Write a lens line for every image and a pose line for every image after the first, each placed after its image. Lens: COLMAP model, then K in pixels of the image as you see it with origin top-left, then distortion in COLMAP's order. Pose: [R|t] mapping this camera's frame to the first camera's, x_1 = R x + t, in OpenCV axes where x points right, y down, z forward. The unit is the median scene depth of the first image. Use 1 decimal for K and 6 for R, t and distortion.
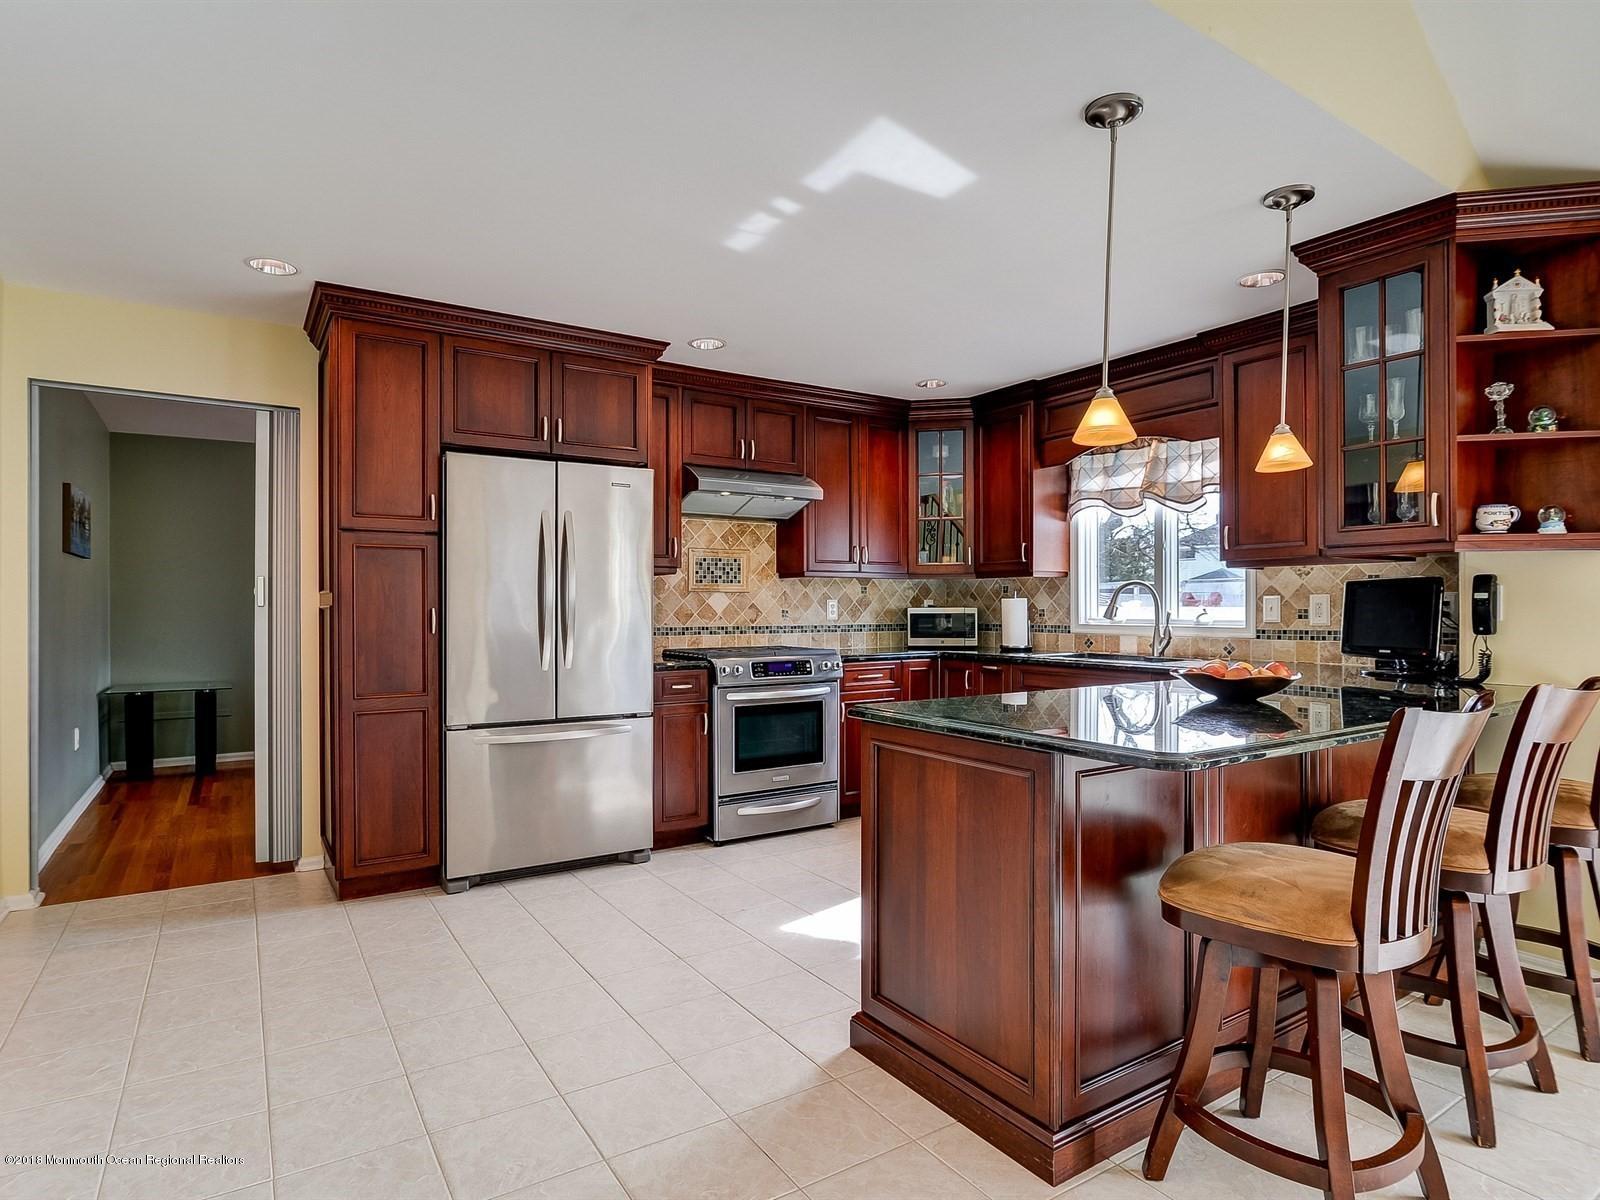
lens RADIAL K [[890.2, 0, 791.4], [0, 890.2, 619.7], [0, 0, 1]] dist [-0.012365, -0.000056]
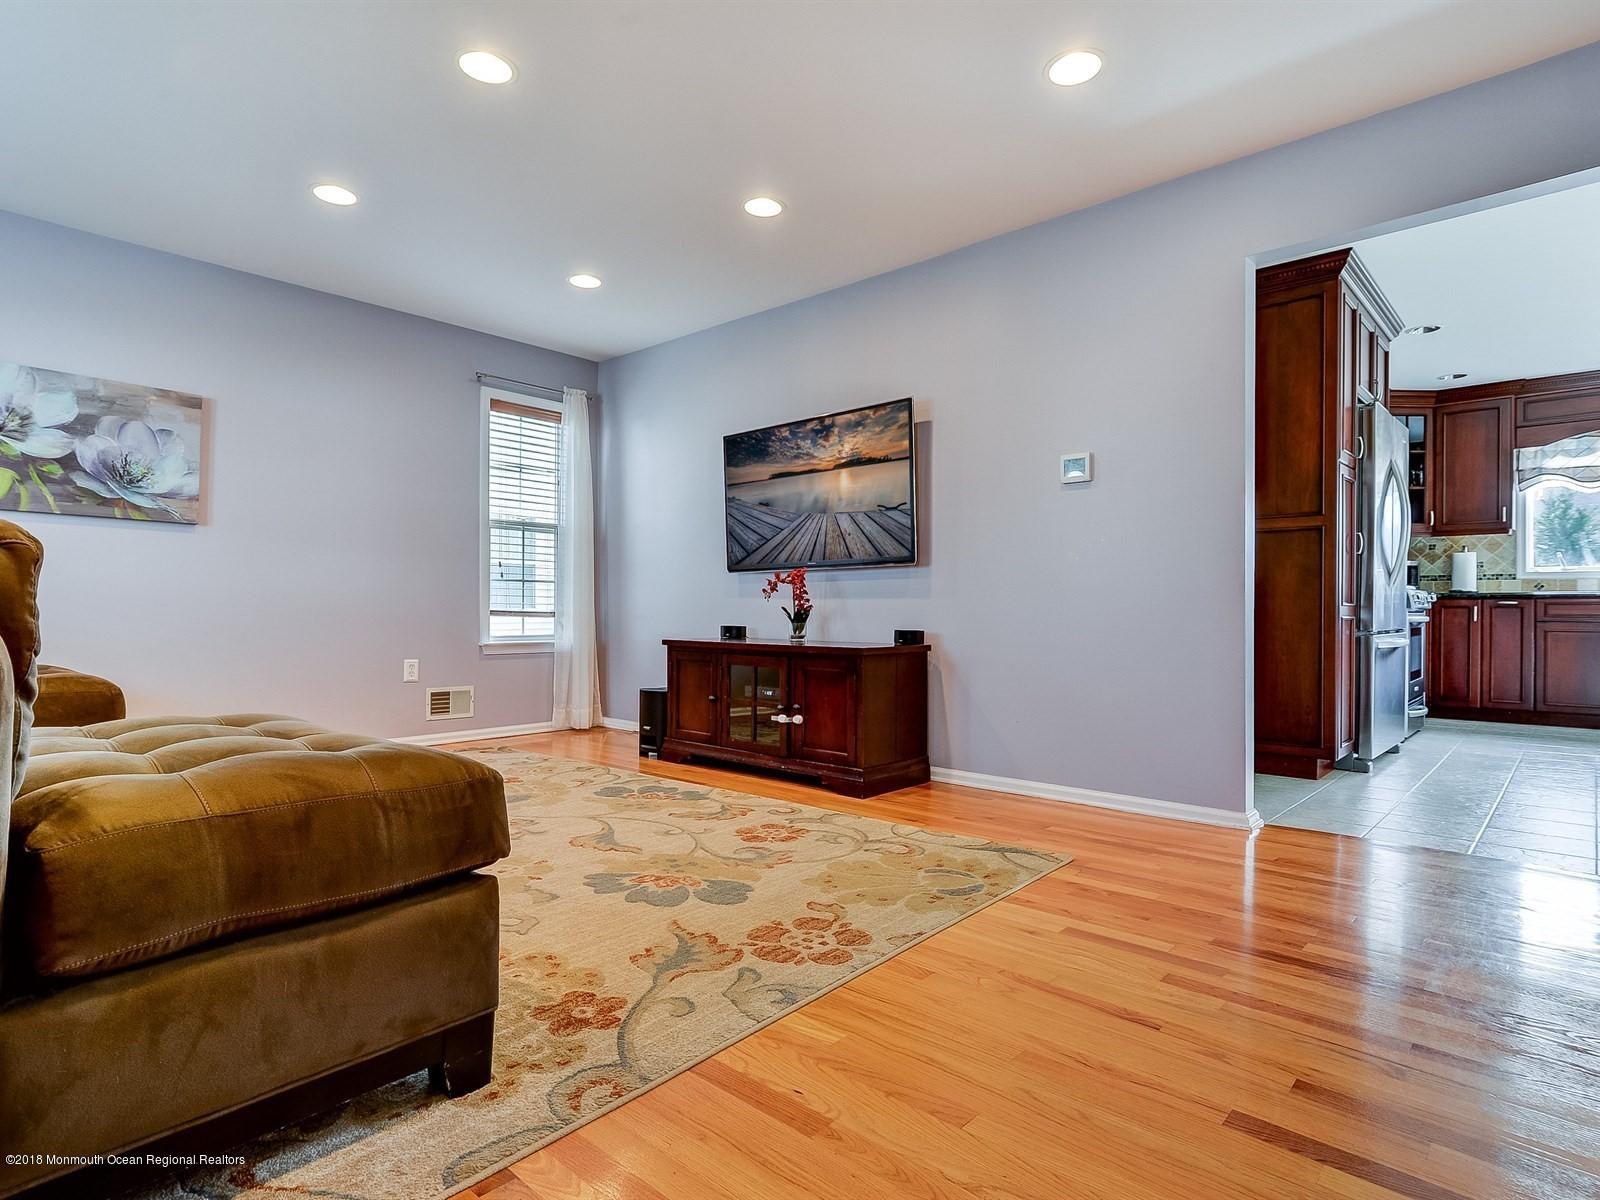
lens RADIAL K [[871.9, 0, 799.8], [0, 871.9, 619.2], [0, 0, 1]] dist [-0.003916, -0.000423]
pose [[0.967619, 0.001023, 0.252414, -1.109388], [-0.001030, 0.999999, -0.000105, 0.081678], [-0.252414, -0.000159, 0.967619, 0.055197]]
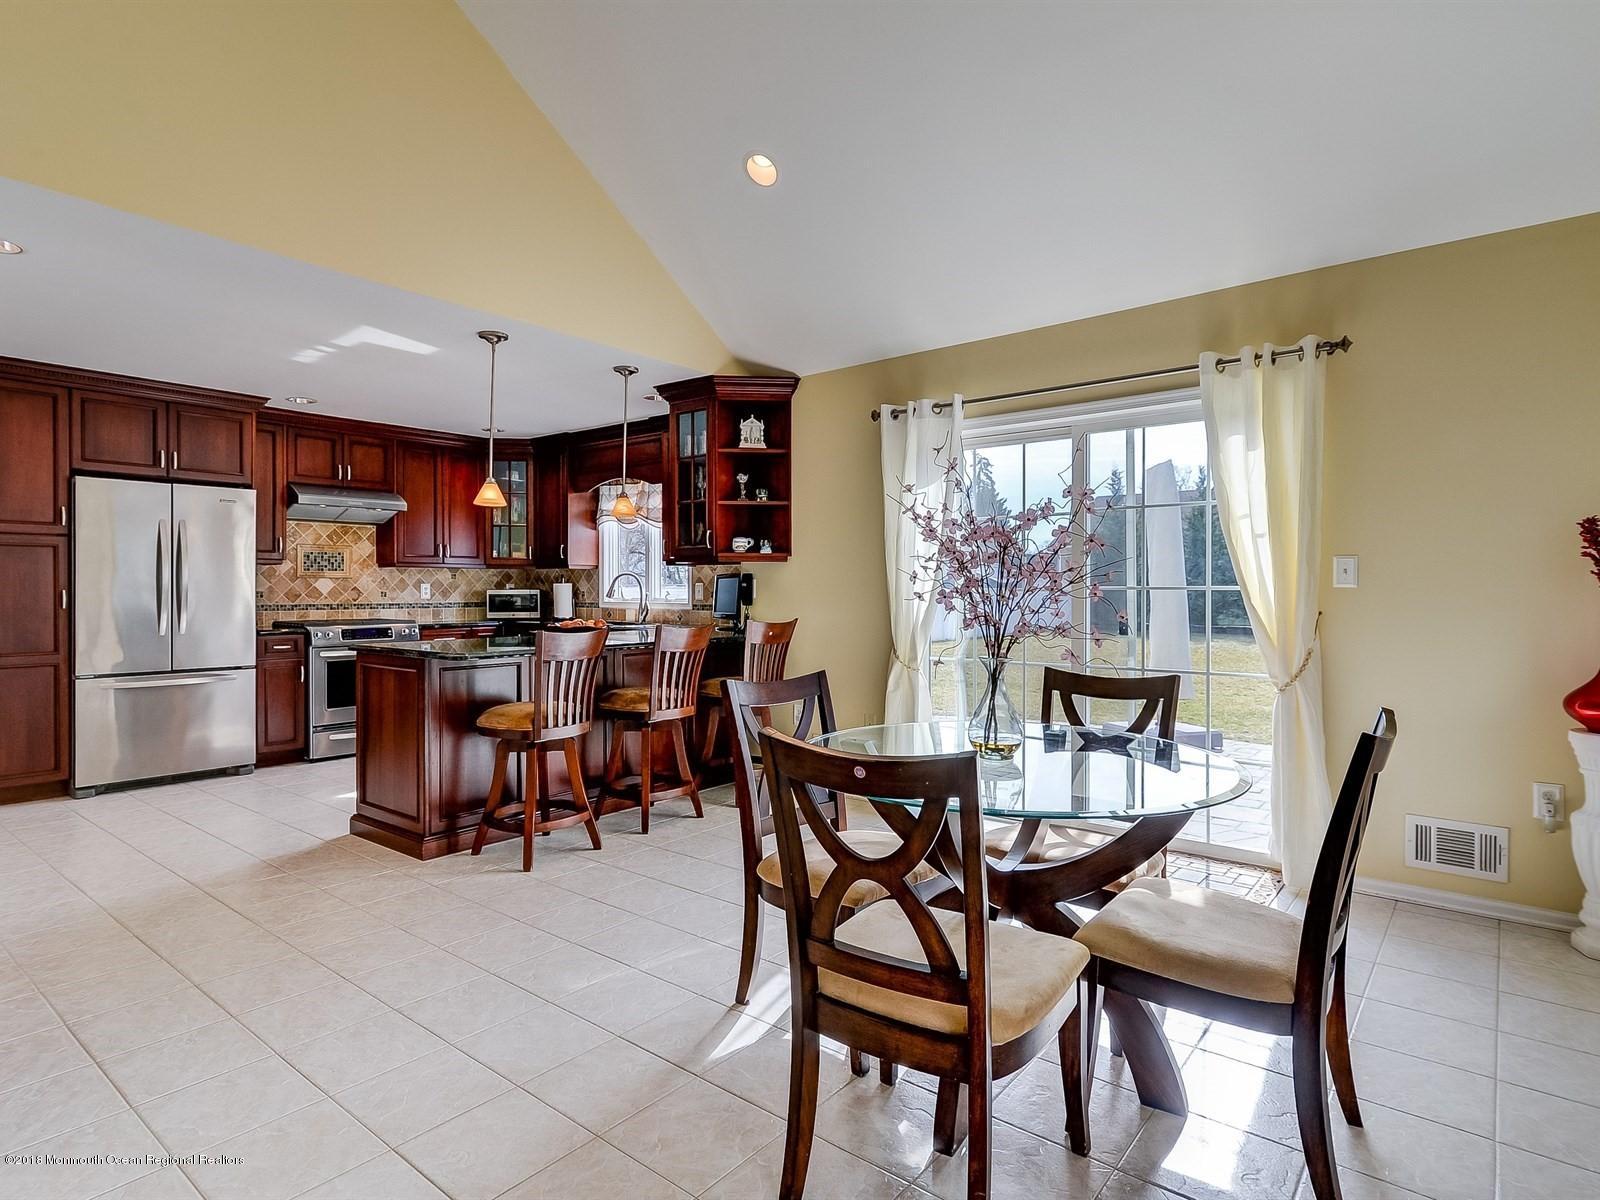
lens RADIAL K [[889.4, 0, 800.0], [0, 889.4, 600.0], [0, 0, 1]] dist [0.005256, 0.000190]
pose [[0.948407, -0.000966, 0.317055, 0.183778], [0.001310, 0.999999, -0.000872, 0.004251], [-0.317054, 0.001242, 0.948407, -0.516051]]
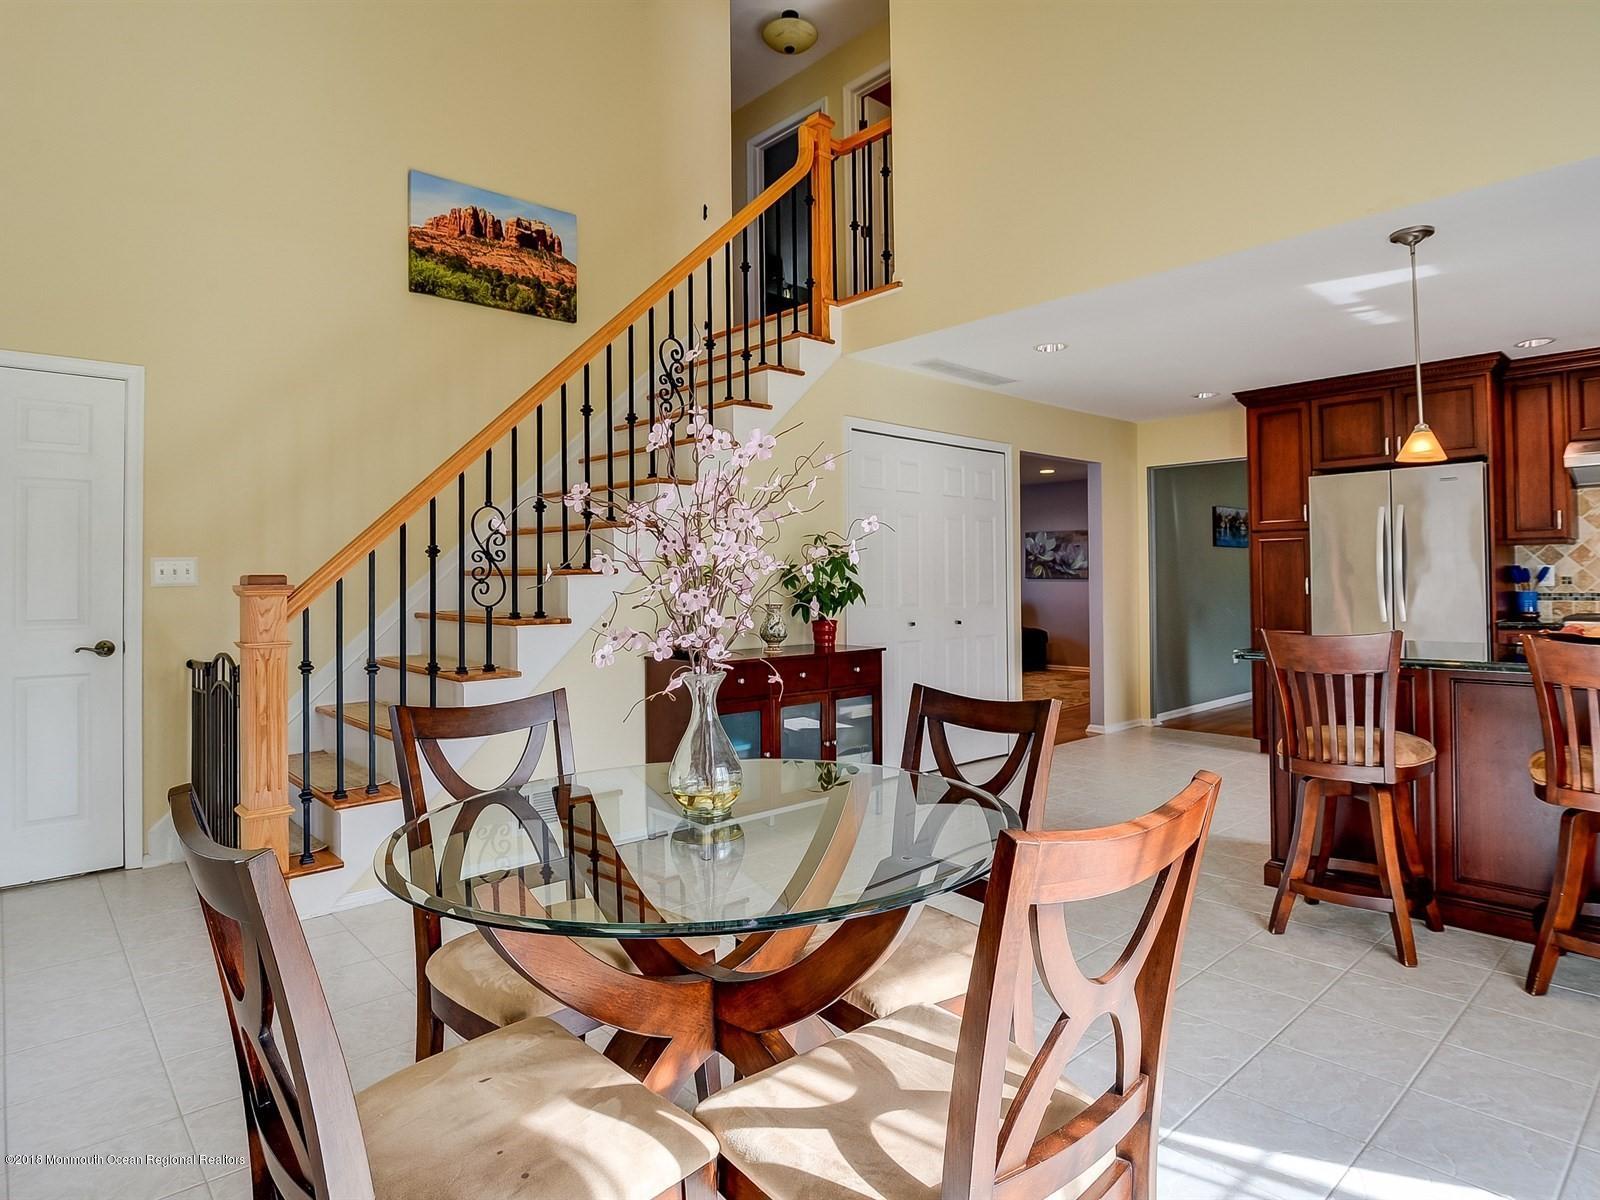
lens RADIAL K [[896.4, 0, 800.0], [0, 896.4, 600.0], [0, 0, 1]] dist [-0.015351, -0.002487]
pose [[0.165813, 0.017303, -0.986005, 0.784795], [0.006502, 0.999805, 0.018638, -0.005995], [0.986136, -0.009501, 0.165669, -0.109406]]
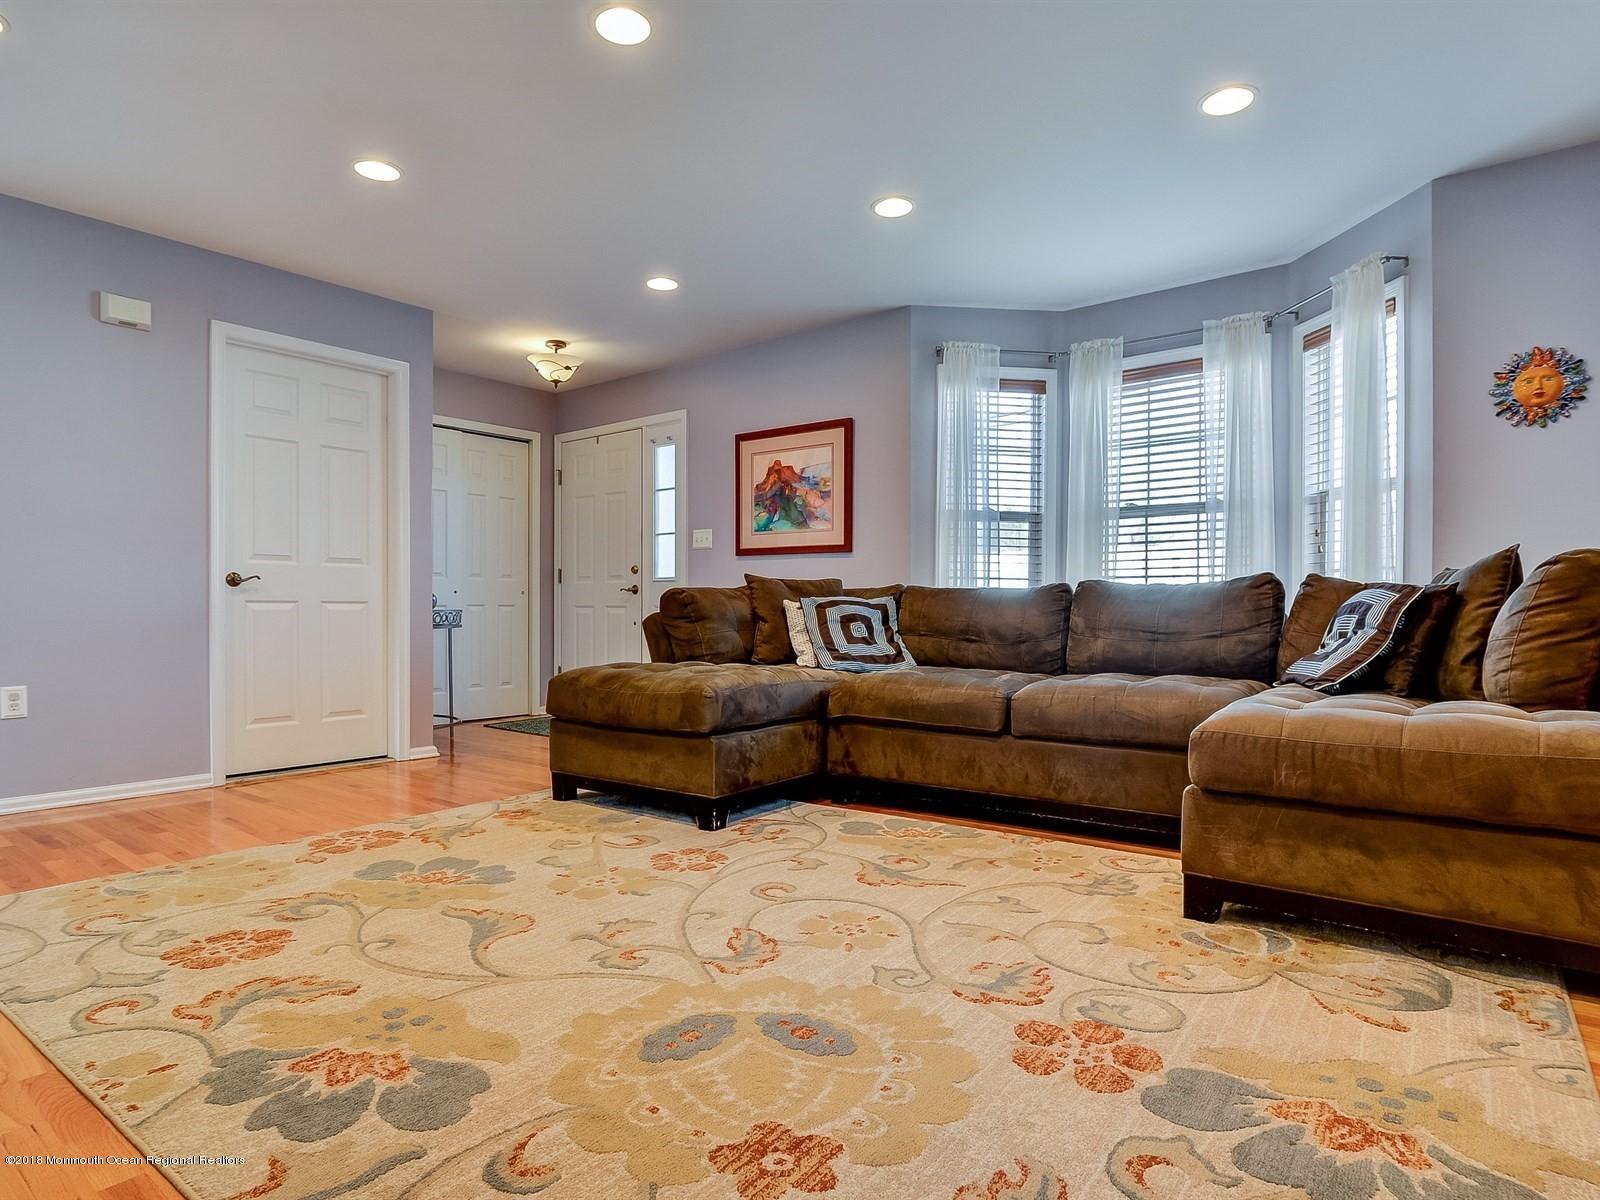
lens RADIAL K [[896.4, 0, 800.0], [0, 896.4, 600.0], [0, 0, 1]] dist [-0.015351, -0.002487]
pose [[-0.948886, -0.003790, -0.315595, -1.094413], [-0.002965, 0.999991, -0.003093, 0.069215], [0.315604, -0.001999, -0.948889, 1.194545]]
